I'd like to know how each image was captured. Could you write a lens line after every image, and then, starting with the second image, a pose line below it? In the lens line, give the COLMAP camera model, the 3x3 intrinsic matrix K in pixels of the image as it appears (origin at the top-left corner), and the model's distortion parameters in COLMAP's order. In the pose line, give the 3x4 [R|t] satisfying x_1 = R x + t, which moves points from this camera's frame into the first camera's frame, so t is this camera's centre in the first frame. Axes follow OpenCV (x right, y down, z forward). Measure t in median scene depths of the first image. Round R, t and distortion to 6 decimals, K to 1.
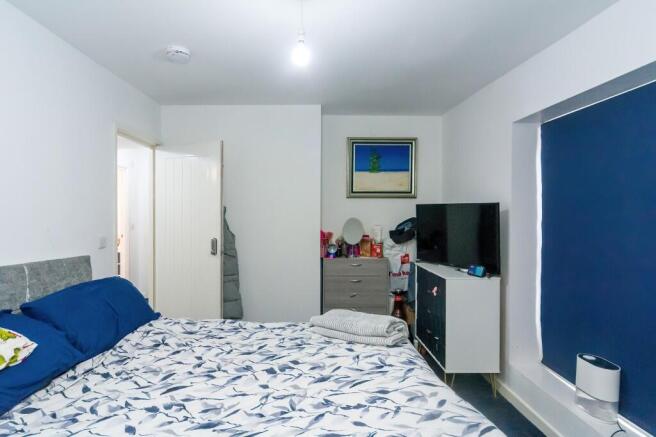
lens RADIAL K [[359.6, 0, 327.6], [0, 359.6, 210.5], [0, 0, 1]] dist [-0.001518, -0.000239]
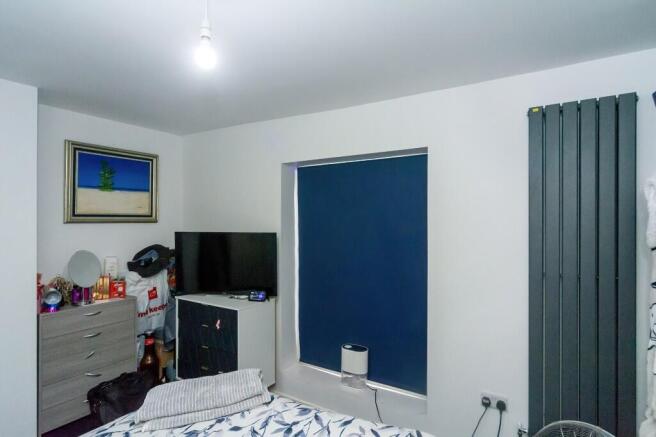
lens RADIAL K [[335.9, 0, 343.0], [0, 335.9, 220.2], [0, 0, 1]] dist [-0.001192, 0.000506]
pose [[0.565393, 0.003201, 0.824816, -0.199631], [-0.000949, 0.999994, -0.003230, -0.041546], [-0.824821, 0.001043, 0.565393, 0.162579]]
